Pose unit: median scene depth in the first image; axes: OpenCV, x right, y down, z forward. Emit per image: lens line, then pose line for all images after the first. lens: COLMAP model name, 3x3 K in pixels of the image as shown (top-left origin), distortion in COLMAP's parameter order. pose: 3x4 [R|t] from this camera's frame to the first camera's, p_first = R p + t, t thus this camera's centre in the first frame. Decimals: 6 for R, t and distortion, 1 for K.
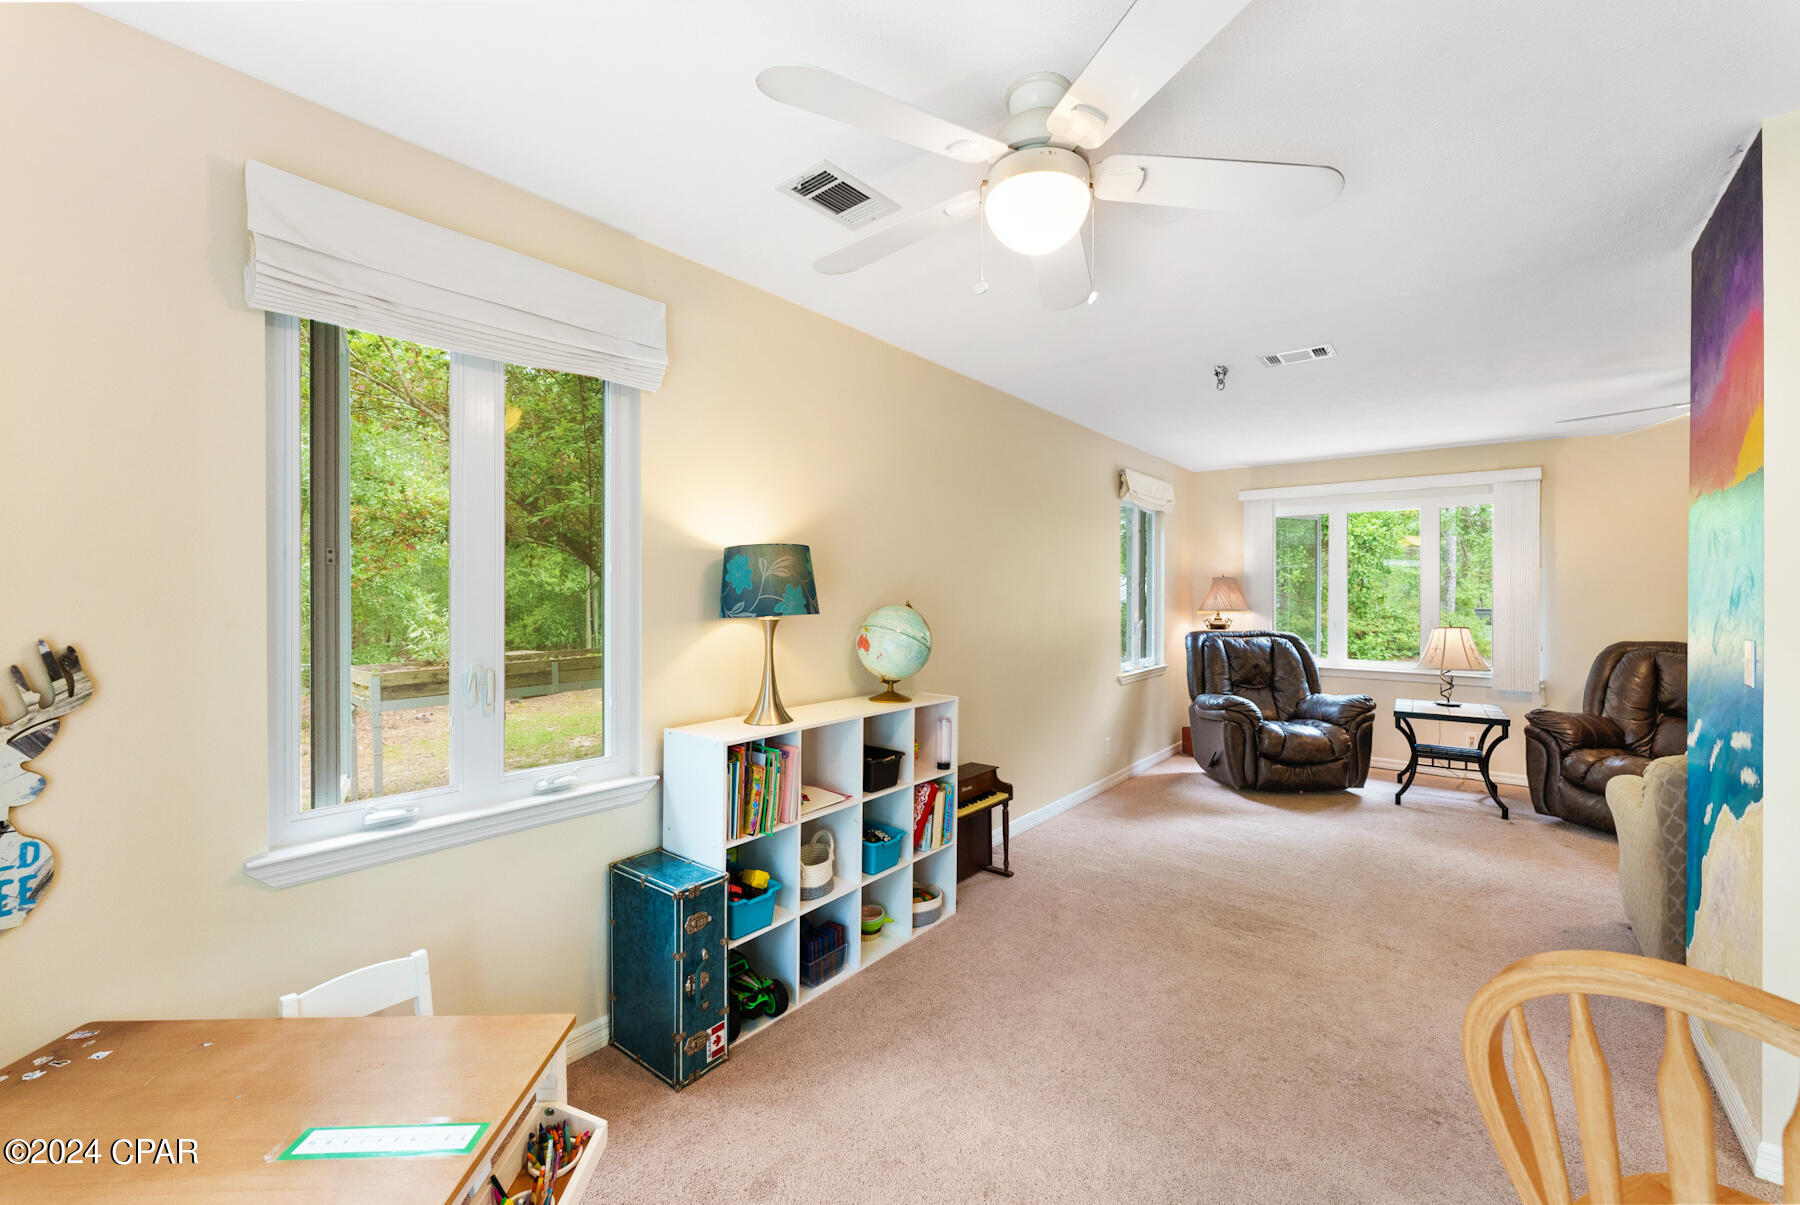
lens RADIAL K [[739.1, 0, 895.8], [0, 739.1, 597.4], [0, 0, 1]] dist [0.000563, 0.000089]
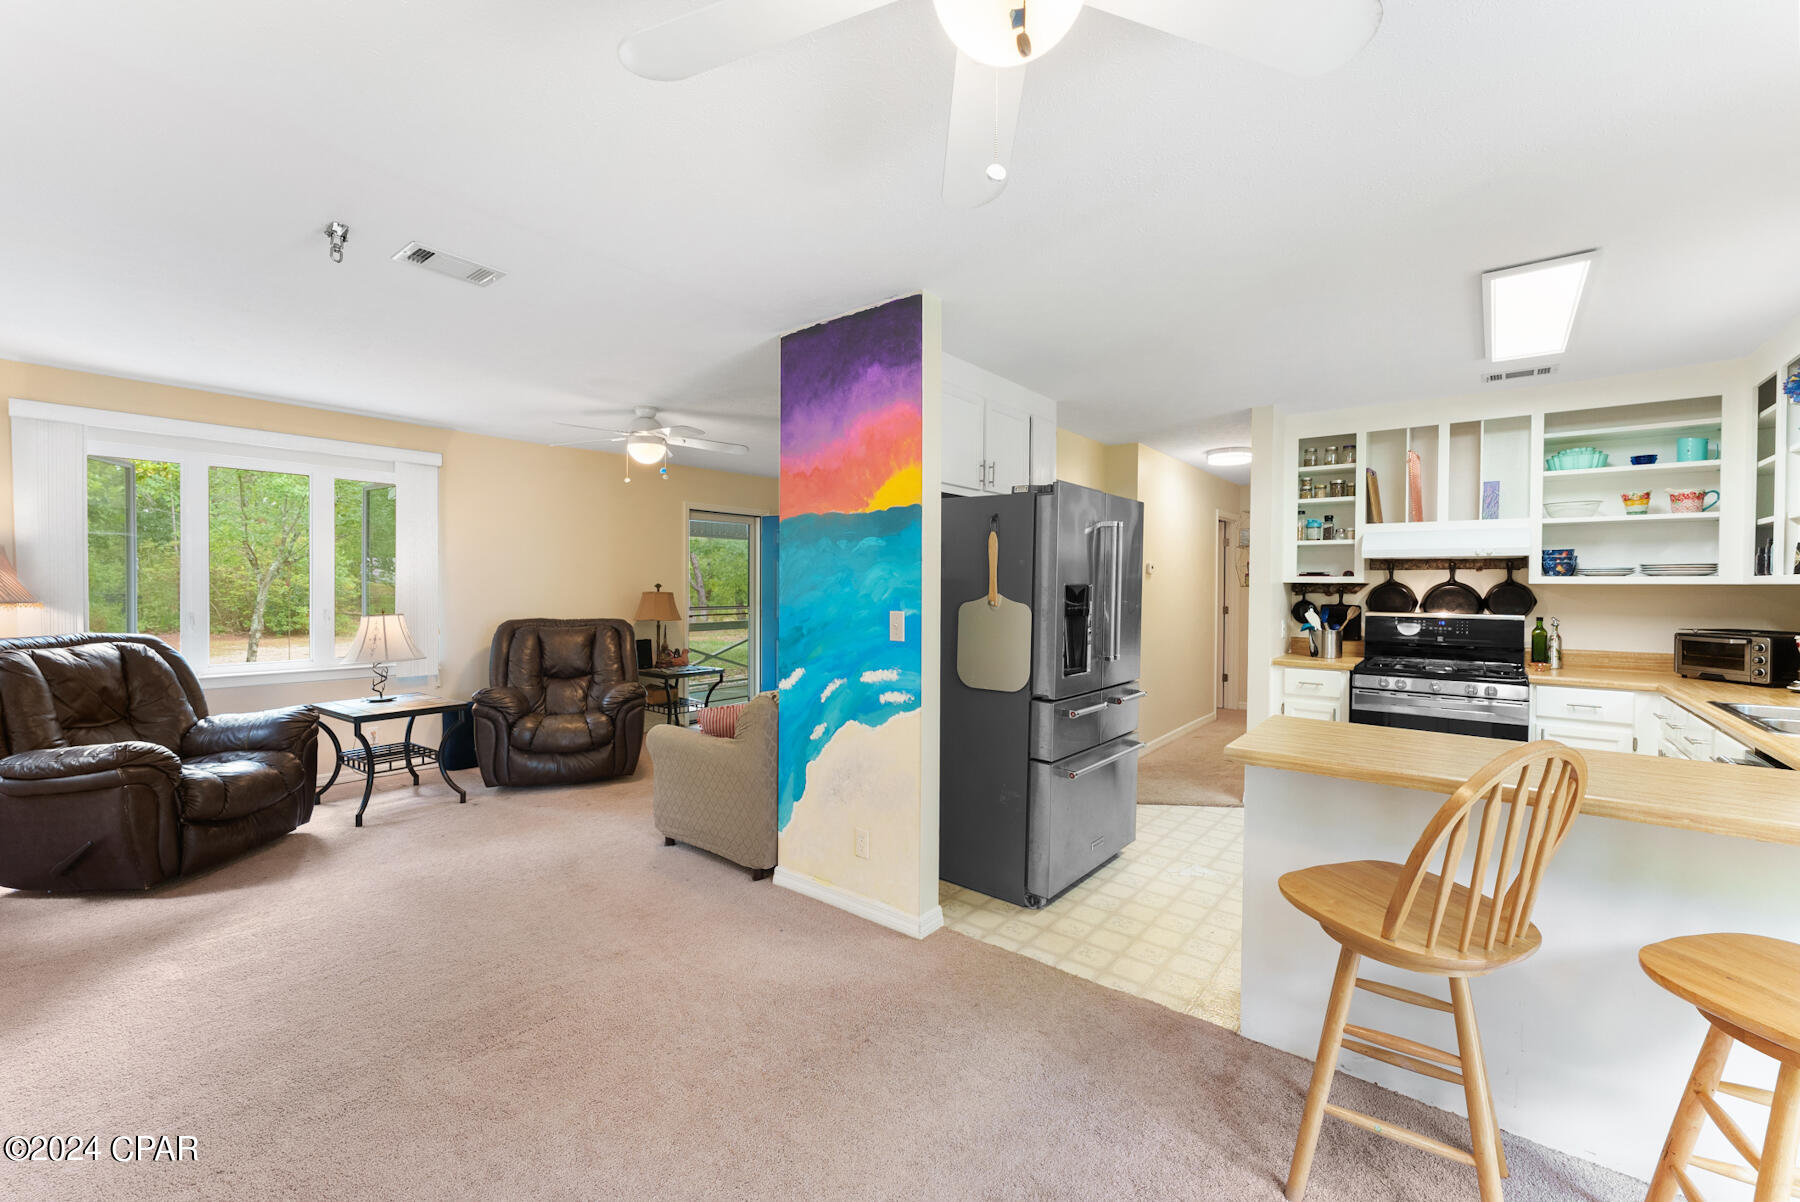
lens RADIAL K [[739.1, 0, 895.8], [0, 739.1, 595.9], [0, 0, 1]] dist [0.000563, 0.000089]
pose [[-0.004735, -0.017655, 0.999833, -0.159821], [-0.004126, 0.999836, 0.017635, -0.000946], [-0.999980, -0.004042, -0.004807, 0.381300]]
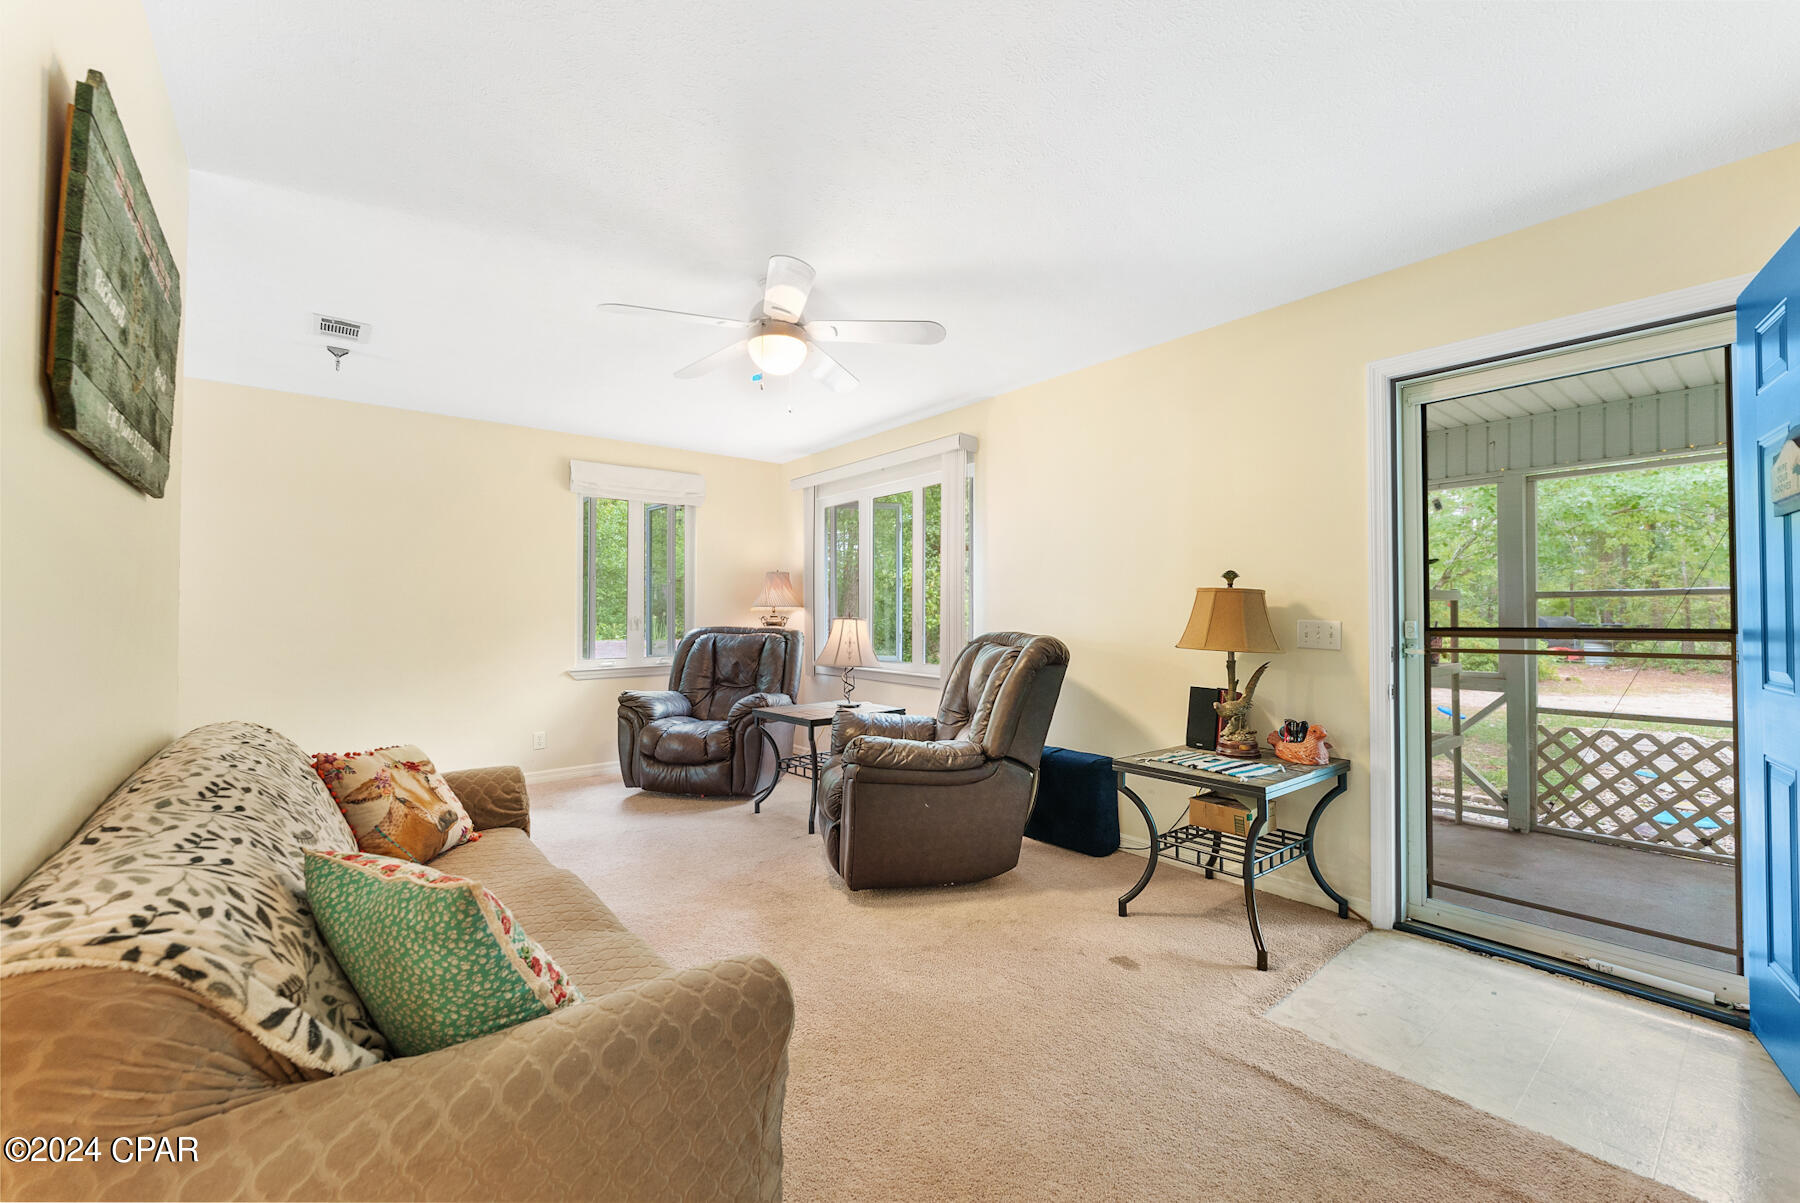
lens RADIAL K [[739.1, 0, 895.8], [0, 739.1, 596.4], [0, 0, 1]] dist [0.000563, 0.000089]
pose [[0.975029, -0.007897, -0.221938, 1.011349], [0.002992, 0.999744, -0.022427, 0.035511], [0.222058, 0.021203, 0.974803, 0.154487]]
